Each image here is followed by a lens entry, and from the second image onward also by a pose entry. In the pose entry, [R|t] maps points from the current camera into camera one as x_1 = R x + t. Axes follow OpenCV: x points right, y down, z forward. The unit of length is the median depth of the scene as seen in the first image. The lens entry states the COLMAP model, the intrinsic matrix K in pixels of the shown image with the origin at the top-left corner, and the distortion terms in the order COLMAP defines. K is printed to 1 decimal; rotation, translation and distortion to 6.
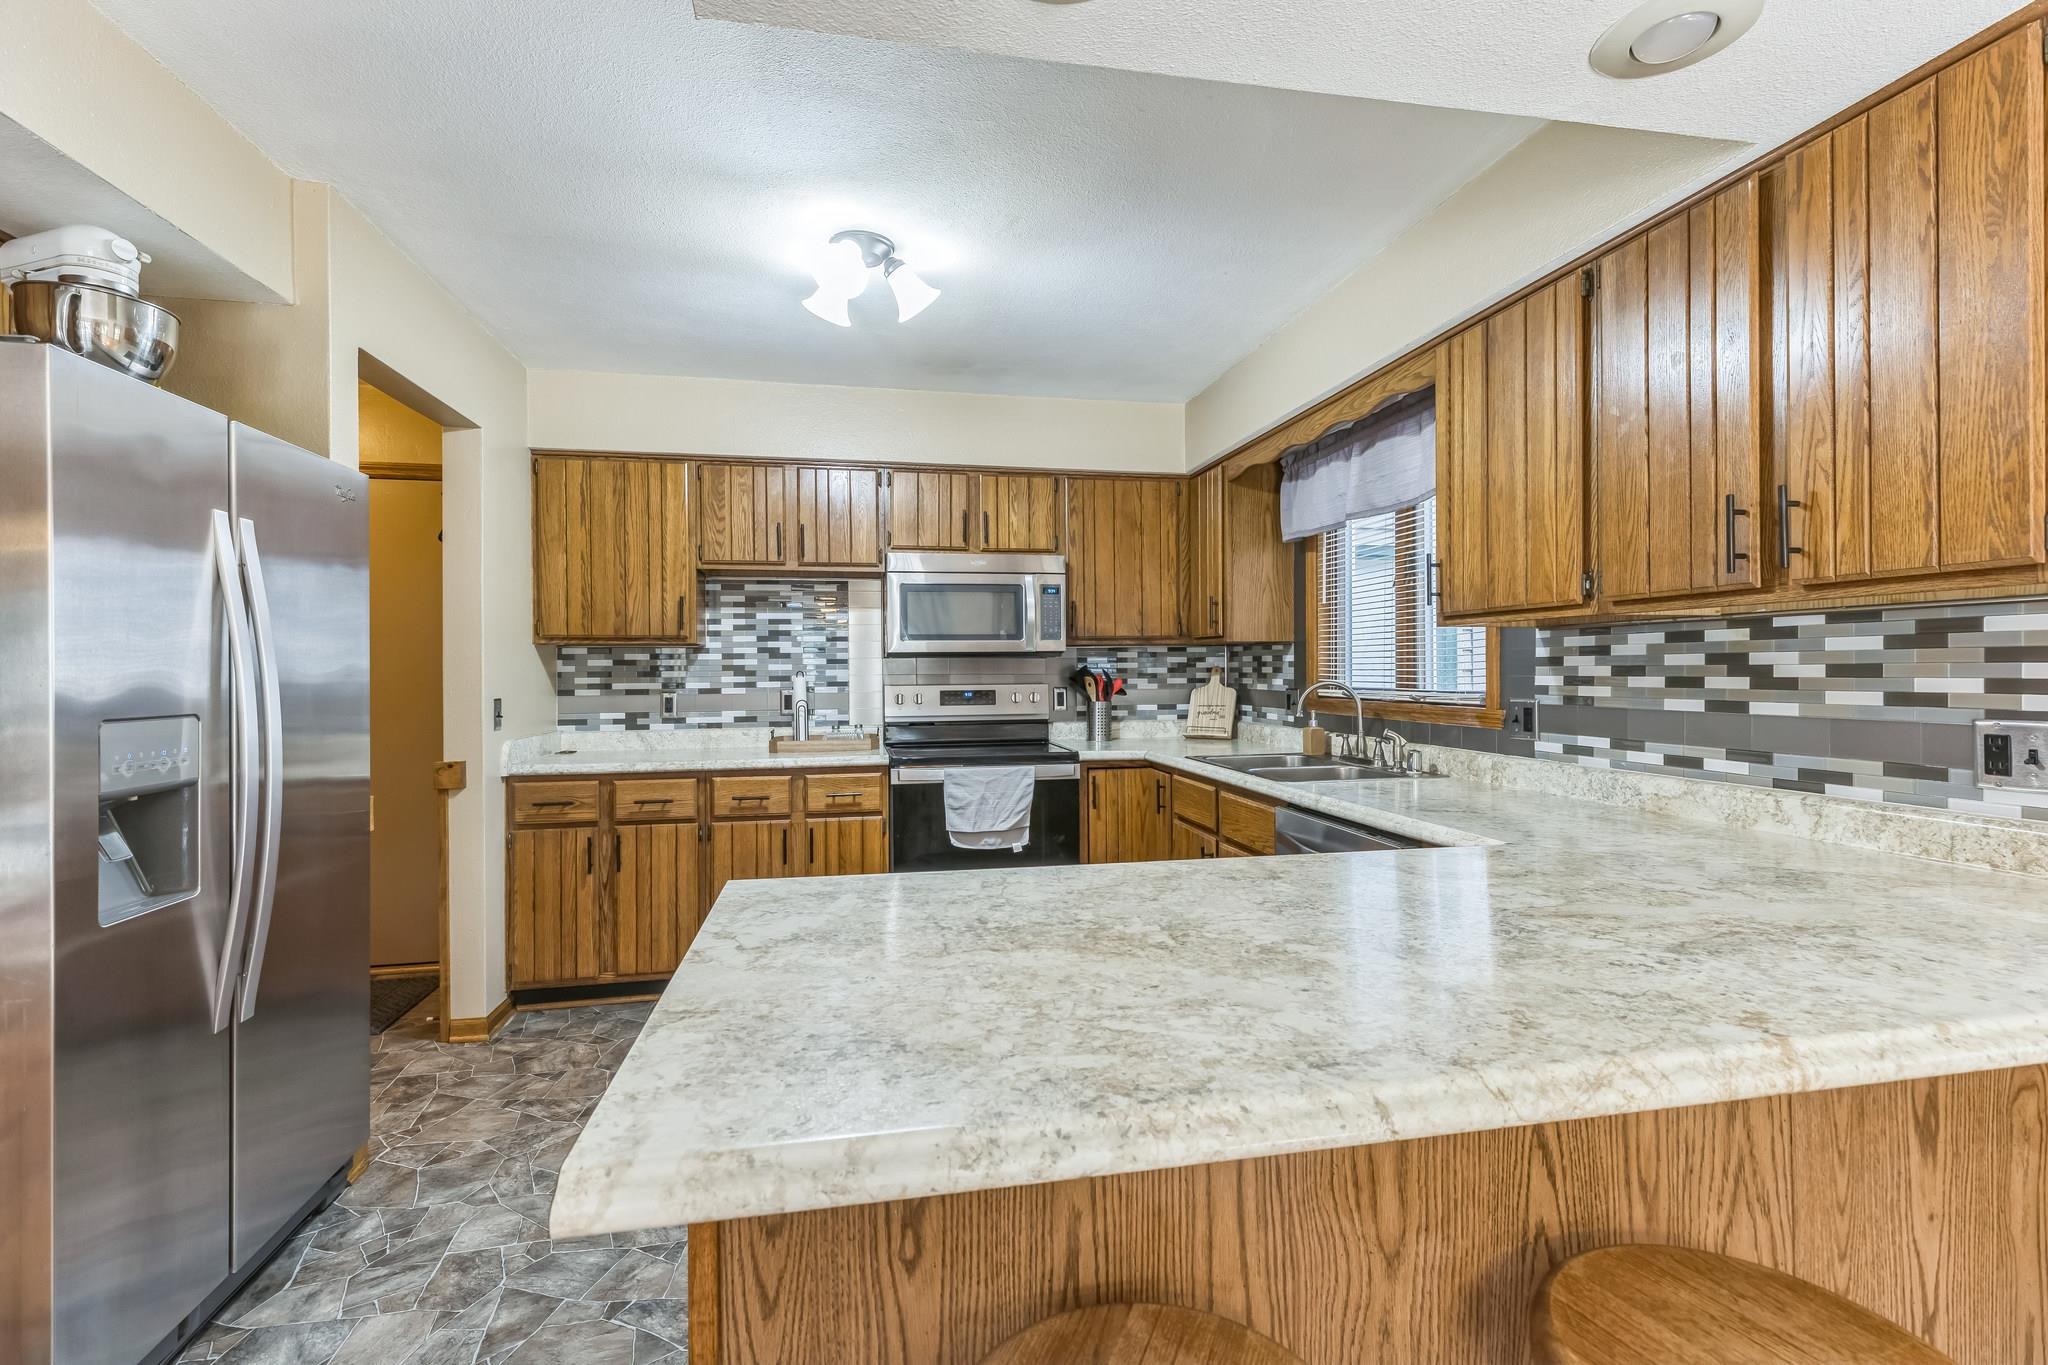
lens RADIAL K [[916.1, 0, 1026.5], [0, 916.1, 658.8], [0, 0, 1]] dist [0.003798, 0.000122]
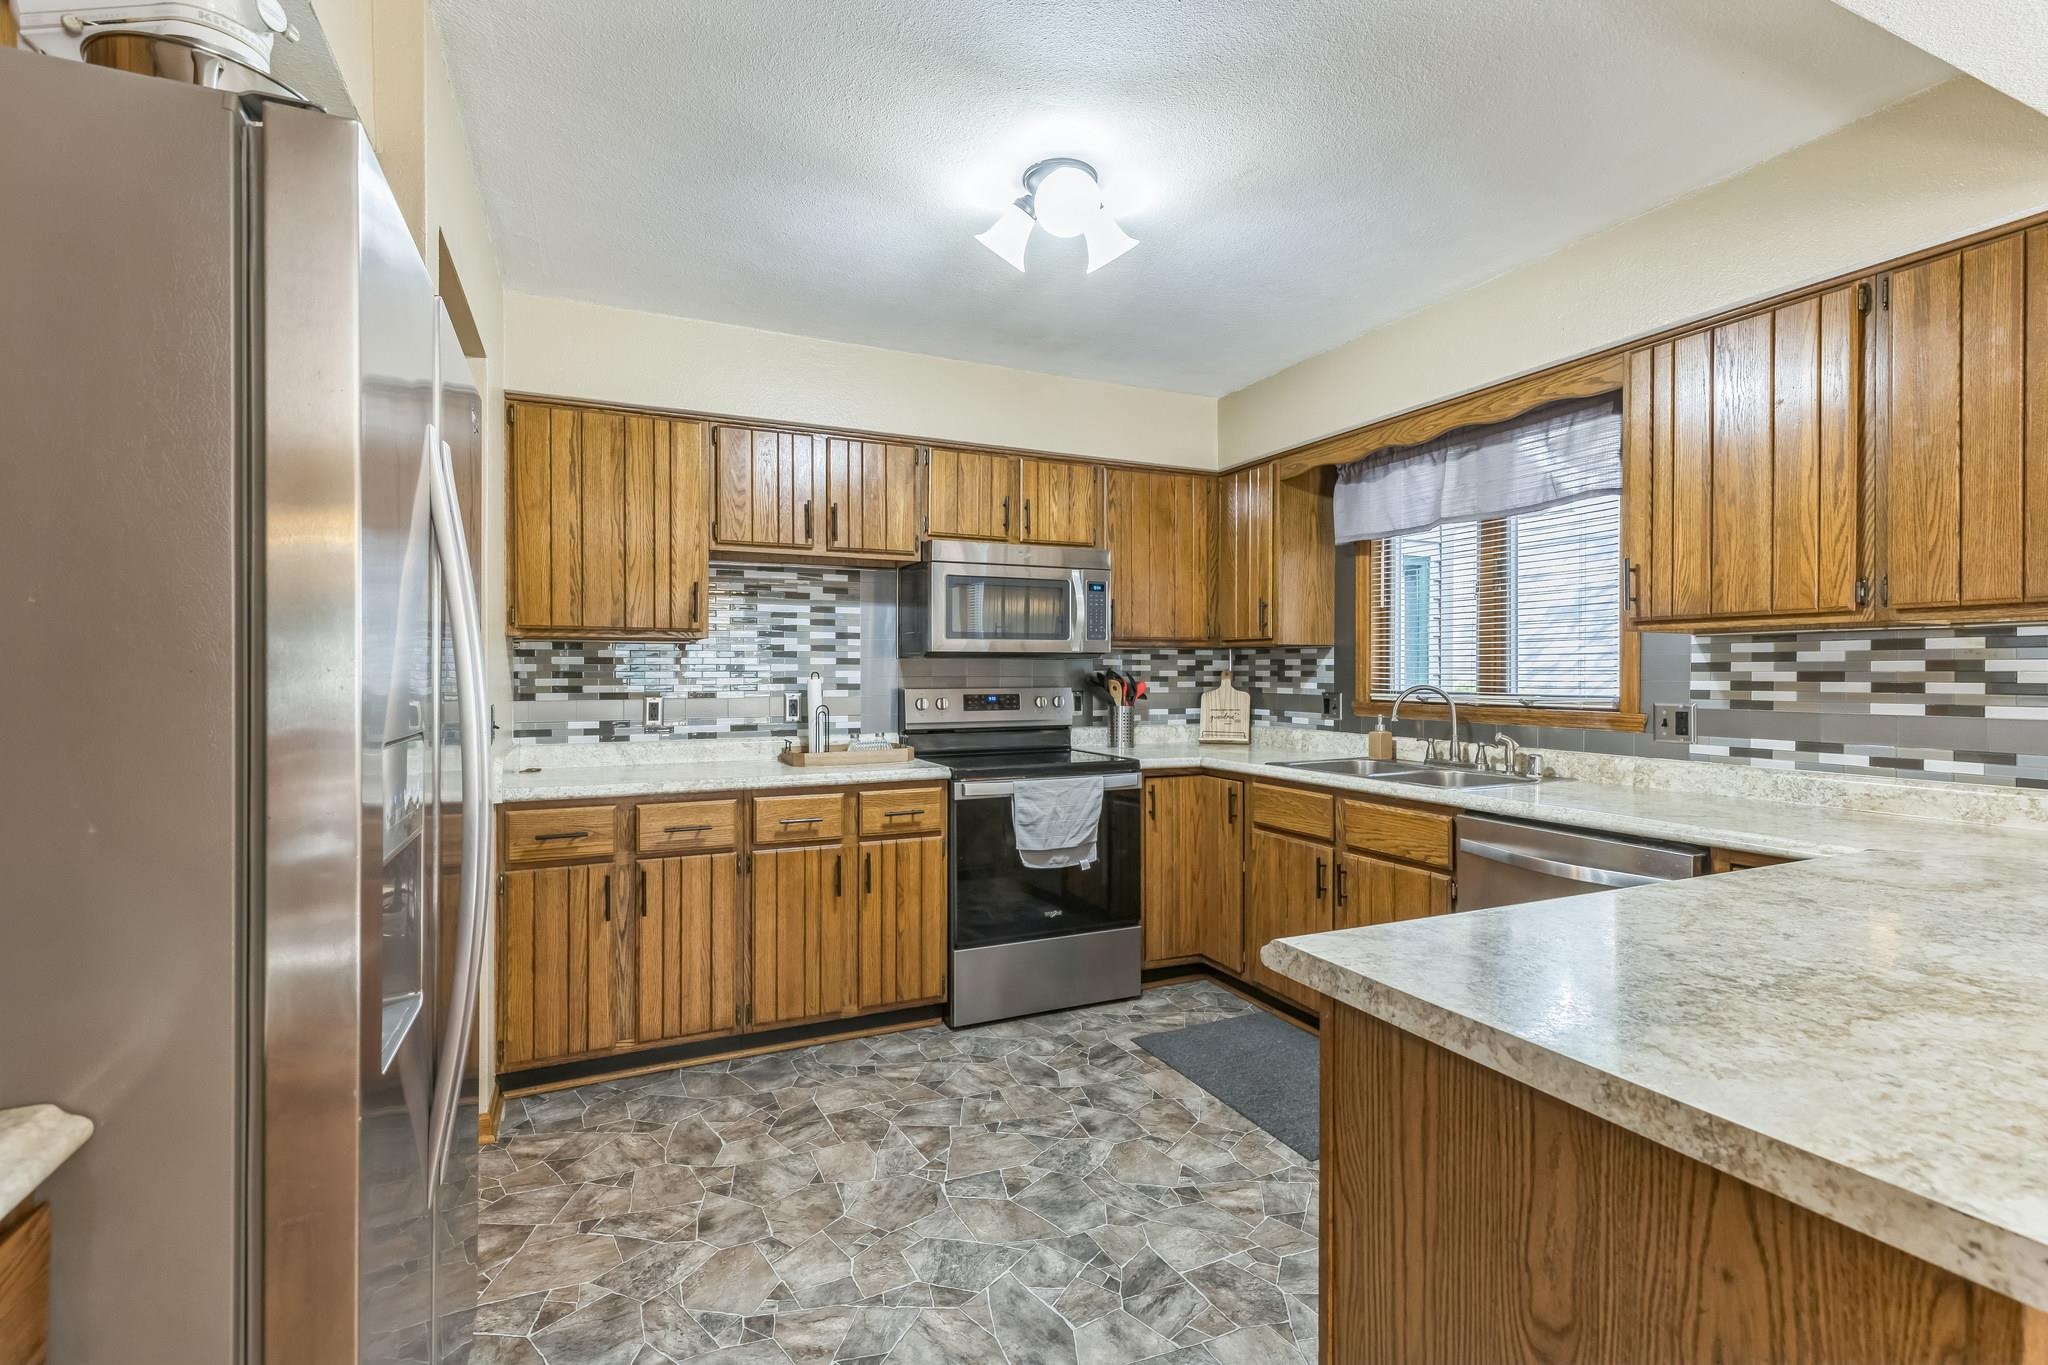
lens RADIAL K [[921.5, 0, 1037.7], [0, 921.5, 664.6], [0, 0, 1]] dist [0.004652, 0.000625]
pose [[0.972686, 0.007839, 0.231993, -0.272594], [-0.008542, 0.999961, 0.002028, 0.003012], [-0.231968, -0.003954, 0.972715, 0.109371]]
